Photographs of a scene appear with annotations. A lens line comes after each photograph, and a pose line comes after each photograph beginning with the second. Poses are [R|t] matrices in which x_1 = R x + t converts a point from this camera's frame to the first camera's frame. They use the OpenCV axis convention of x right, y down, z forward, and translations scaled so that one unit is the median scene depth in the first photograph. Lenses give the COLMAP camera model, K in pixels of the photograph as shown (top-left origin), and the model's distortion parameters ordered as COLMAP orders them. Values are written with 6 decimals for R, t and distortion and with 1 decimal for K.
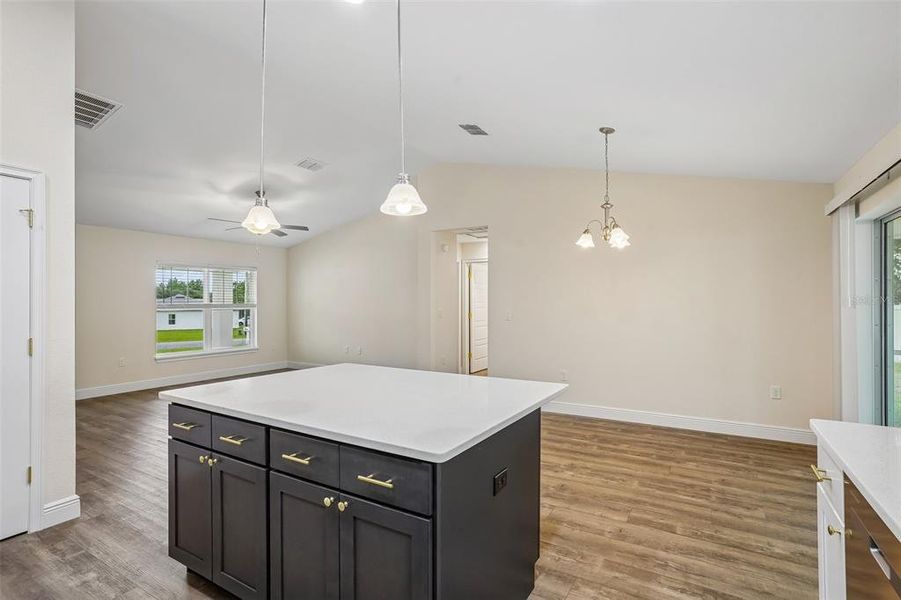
lens RADIAL K [[444.1, 0, 450.5], [0, 444.1, 300.0], [0, 0, 1]] dist [-0.056847, 0.034537]
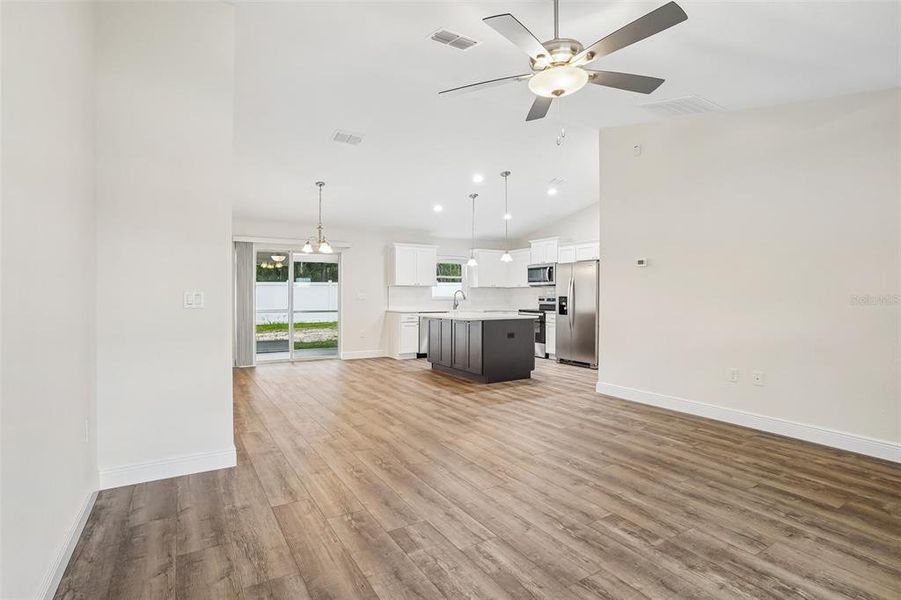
lens RADIAL K [[444.1, 0, 450.5], [0, 444.1, 300.0], [0, 0, 1]] dist [-0.056847, 0.034537]
pose [[-0.890079, -0.006425, 0.455761, -0.504237], [-0.004013, 0.999972, 0.006260, 0.028584], [-0.455788, 0.003743, -0.890080, 1.326204]]
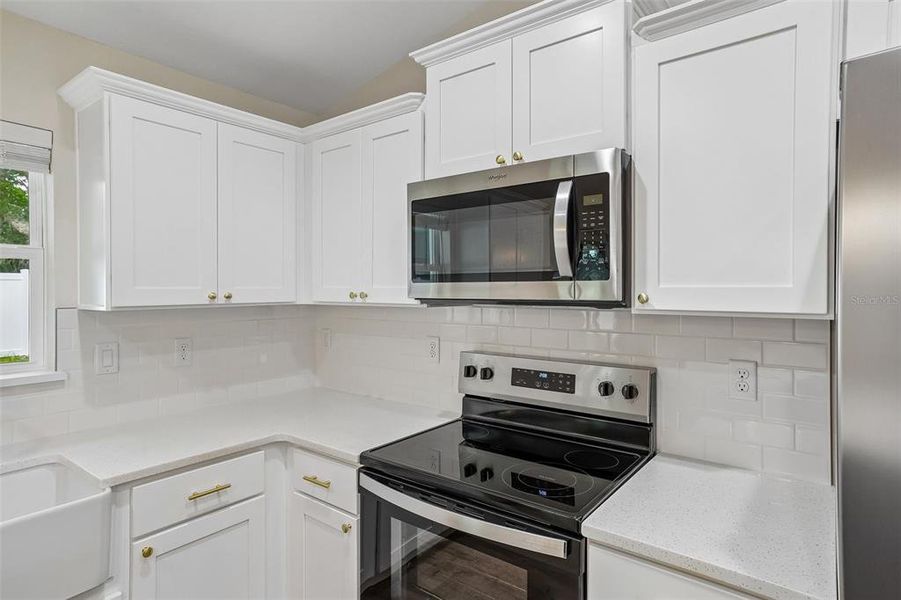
lens RADIAL K [[502.4, 0, 450.4], [0, 502.4, 287.5], [0, 0, 1]] dist [0.005185, 0.001044]
pose [[-0.992939, 0.002090, 0.118612, -0.124673], [0.001119, 0.999965, -0.008250, -0.015413], [-0.118625, -0.008059, -0.992906, 0.206037]]
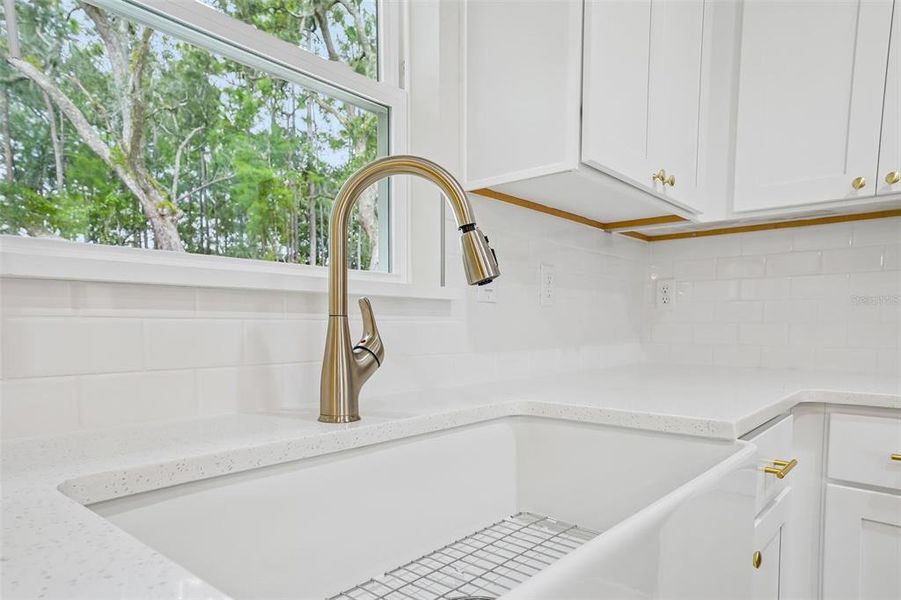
lens RADIAL K [[565.7, 0, 450.5], [0, 565.7, 300.0], [0, 0, 1]] dist [-0.004466, 0.050682]
pose [[-0.985304, 0.009205, 0.170563, 0.101639], [0.000995, 0.998839, -0.048155, 0.046095], [-0.170809, -0.047277, -0.984169, 0.143875]]
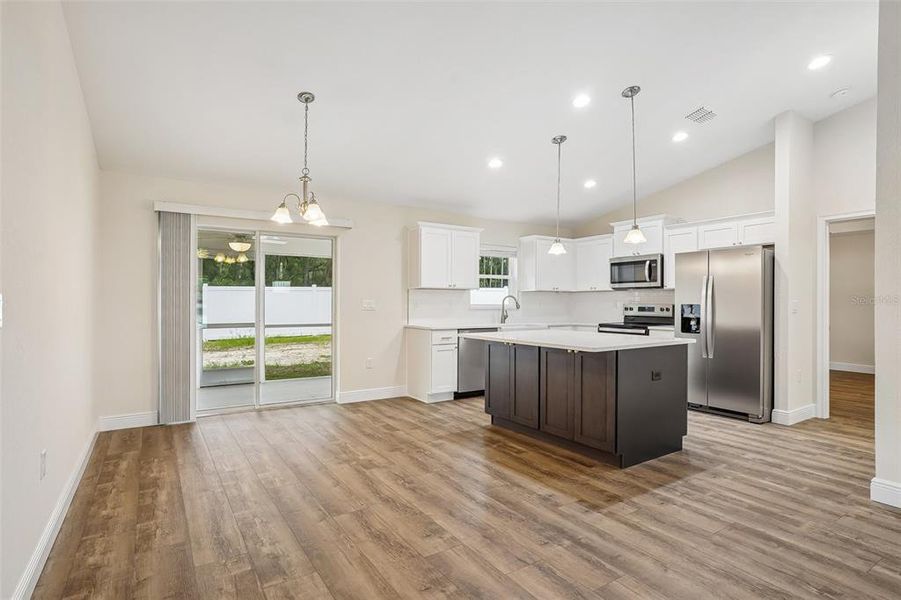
lens RADIAL K [[462.8, 0, 452.2], [0, 462.8, 303.0], [0, 0, 1]] dist [-0.010728, 0.001566]
pose [[-0.902740, -0.001935, 0.430182, -0.194398], [-0.003450, 0.999990, -0.002743, 0.026495], [-0.430172, -0.003960, -0.902738, 1.007384]]
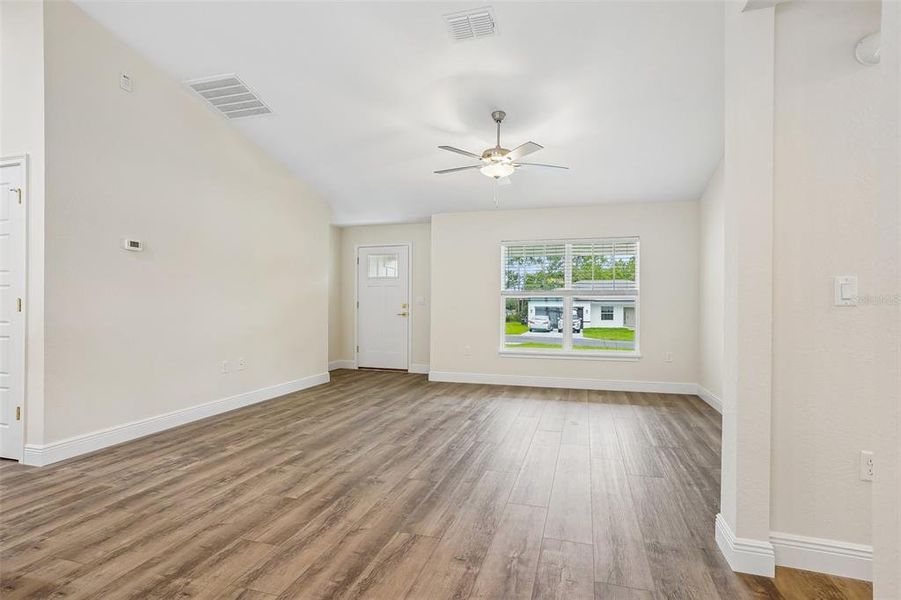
lens RADIAL K [[444.1, 0, 450.5], [0, 444.1, 300.0], [0, 0, 1]] dist [-0.056847, 0.034537]
pose [[0.245745, -0.007233, -0.969307, 0.188019], [-0.001665, 0.999968, -0.007883, 0.039971], [0.969333, 0.003551, 0.245725, 0.735720]]
